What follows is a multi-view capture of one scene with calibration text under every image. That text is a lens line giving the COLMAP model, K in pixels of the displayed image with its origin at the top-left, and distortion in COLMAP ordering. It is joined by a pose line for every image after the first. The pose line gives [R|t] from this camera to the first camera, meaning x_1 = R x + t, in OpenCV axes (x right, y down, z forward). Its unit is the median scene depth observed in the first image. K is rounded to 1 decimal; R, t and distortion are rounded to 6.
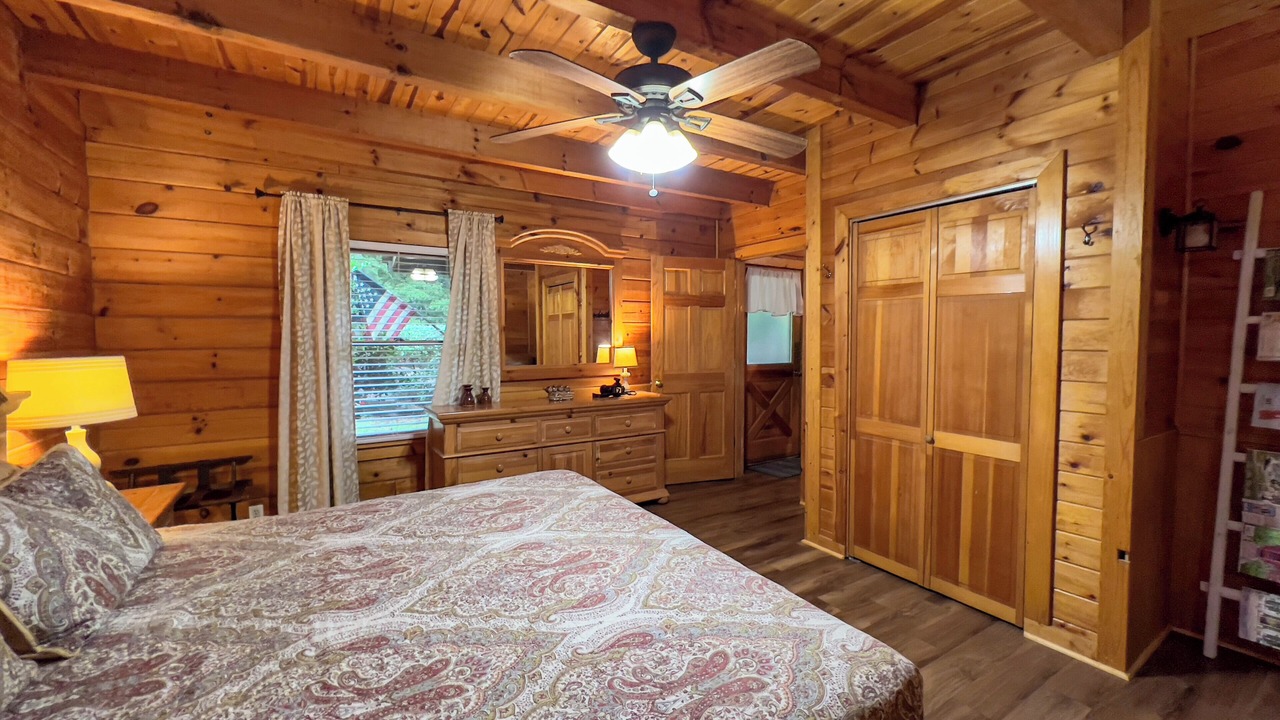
lens RADIAL K [[512.1, 0, 636.9], [0, 512.1, 355.8], [0, 0, 1]] dist [-0.000918, 0.000207]
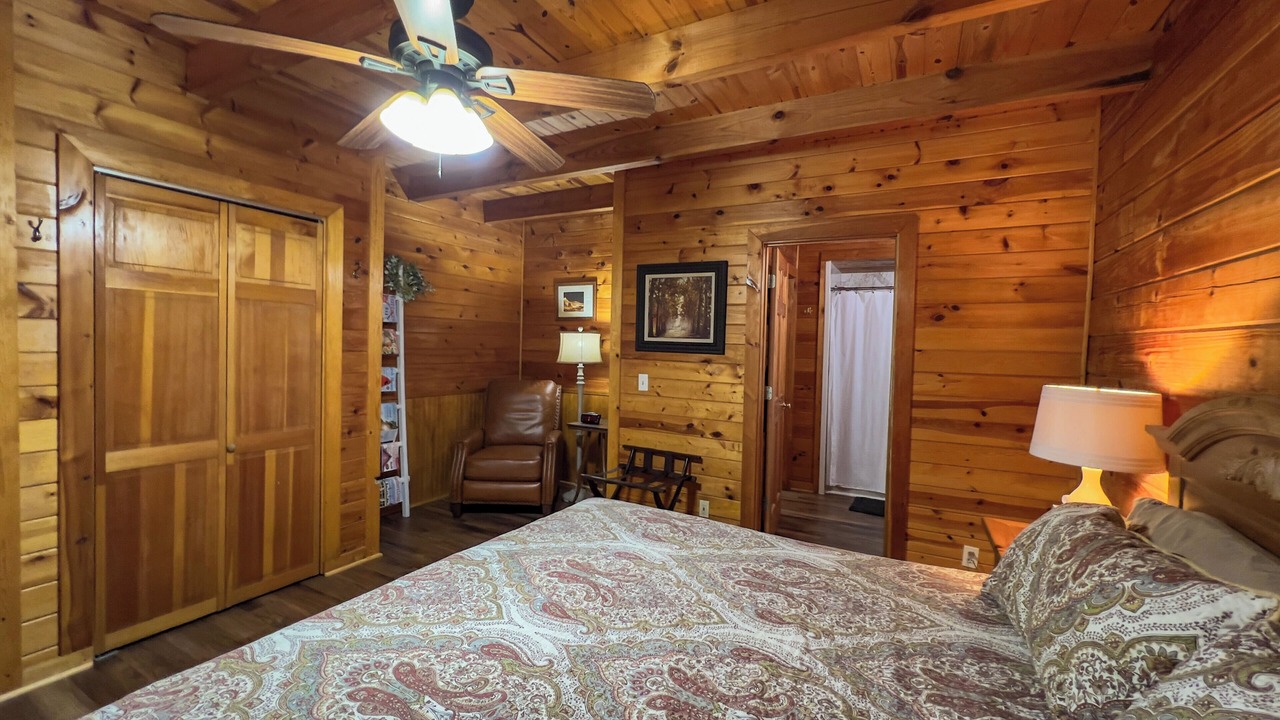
lens RADIAL K [[512.1, 0, 636.9], [0, 512.1, 355.8], [0, 0, 1]] dist [-0.000918, 0.000207]
pose [[-0.493946, -0.032313, 0.868892, -0.717153], [0.008951, 0.999067, 0.042243, -0.046795], [-0.869447, 0.028643, -0.493196, 0.951311]]
